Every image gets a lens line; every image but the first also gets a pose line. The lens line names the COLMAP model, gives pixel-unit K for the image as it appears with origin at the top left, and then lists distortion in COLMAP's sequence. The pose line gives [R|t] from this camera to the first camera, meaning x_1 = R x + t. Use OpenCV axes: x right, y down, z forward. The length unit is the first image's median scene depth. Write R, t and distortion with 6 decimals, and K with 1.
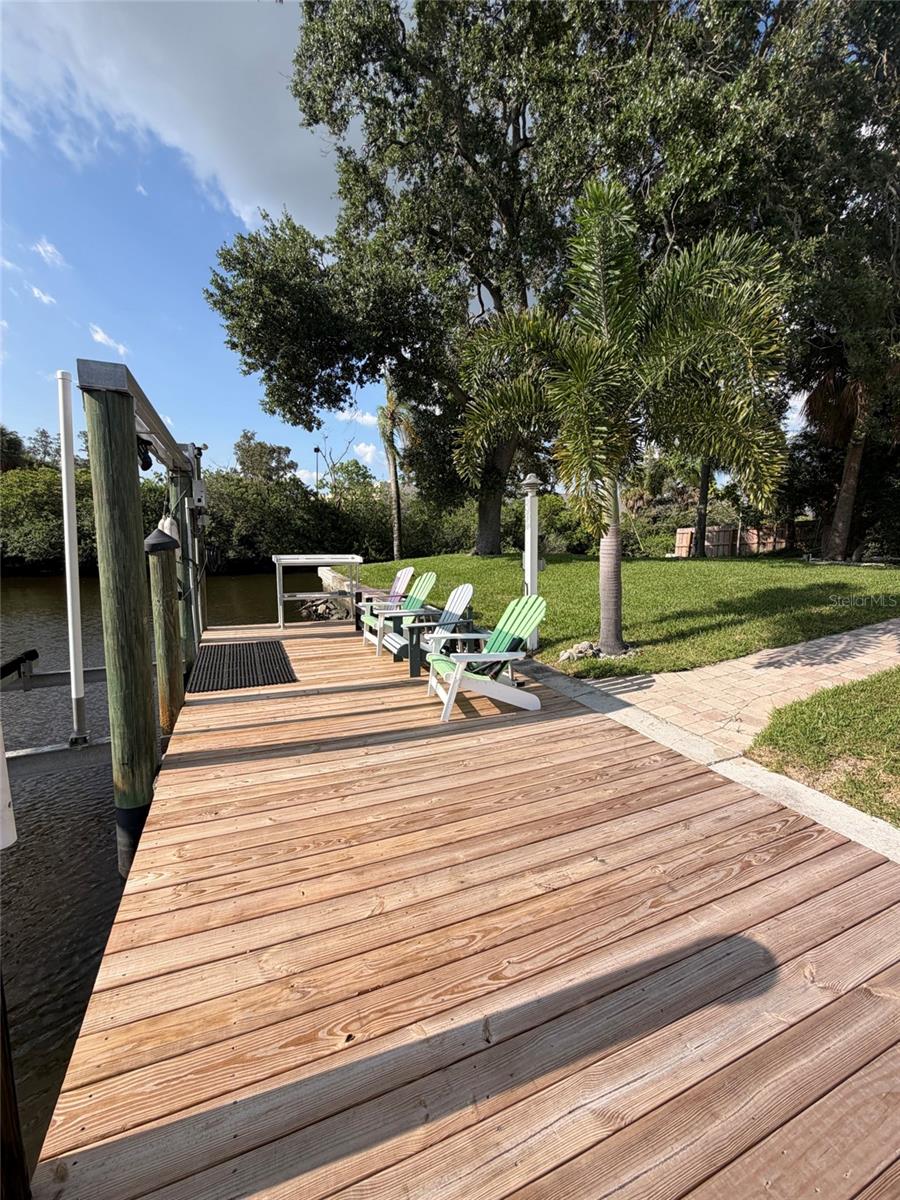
lens RADIAL K [[477.3, 0, 447.0], [0, 477.3, 590.3], [0, 0, 1]] dist [-0.000045, 0.000227]
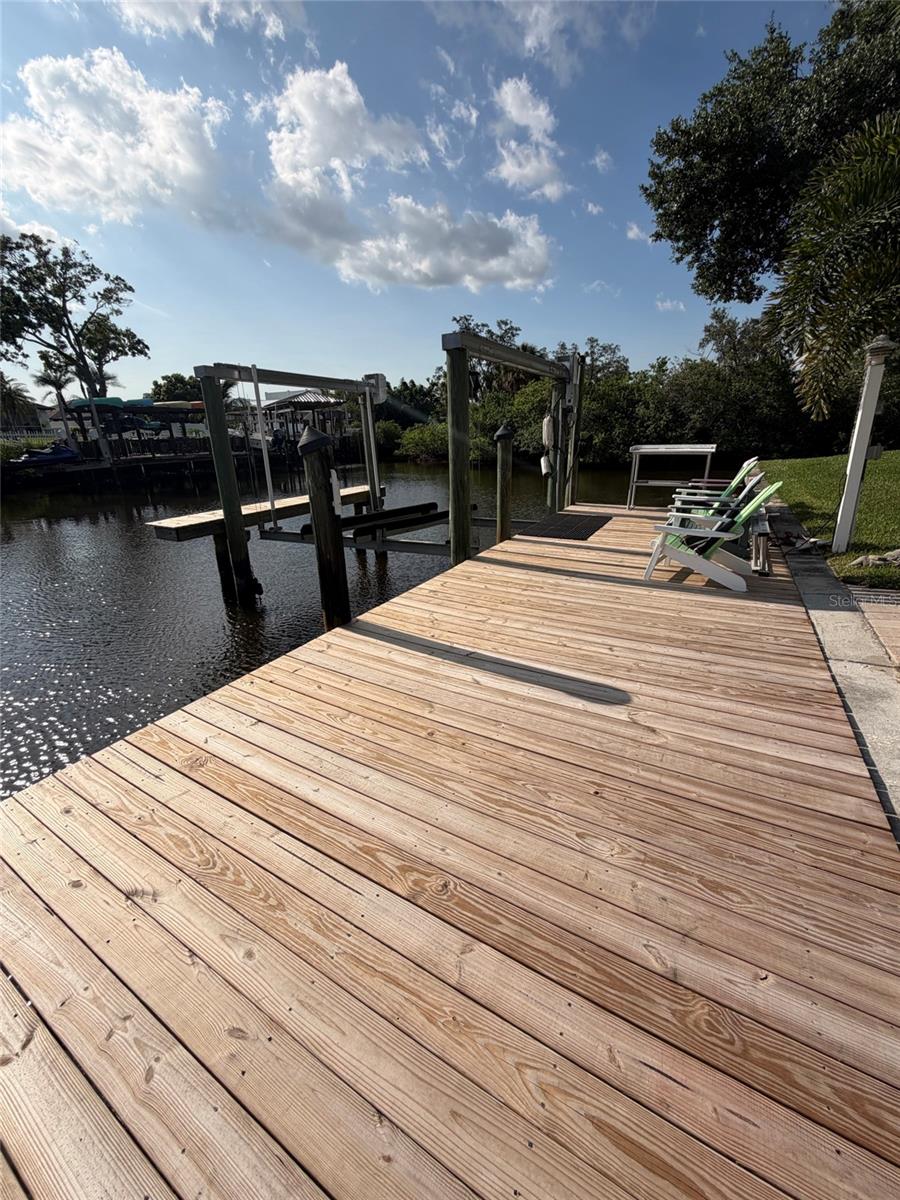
lens RADIAL K [[477.3, 0, 447.0], [0, 477.3, 590.3], [0, 0, 1]] dist [-0.000045, 0.000227]
pose [[0.599340, 0.225516, -0.768072, 0.744417], [-0.060862, 0.969557, 0.237183, 0.046496], [0.798178, -0.095407, 0.594820, -0.177124]]
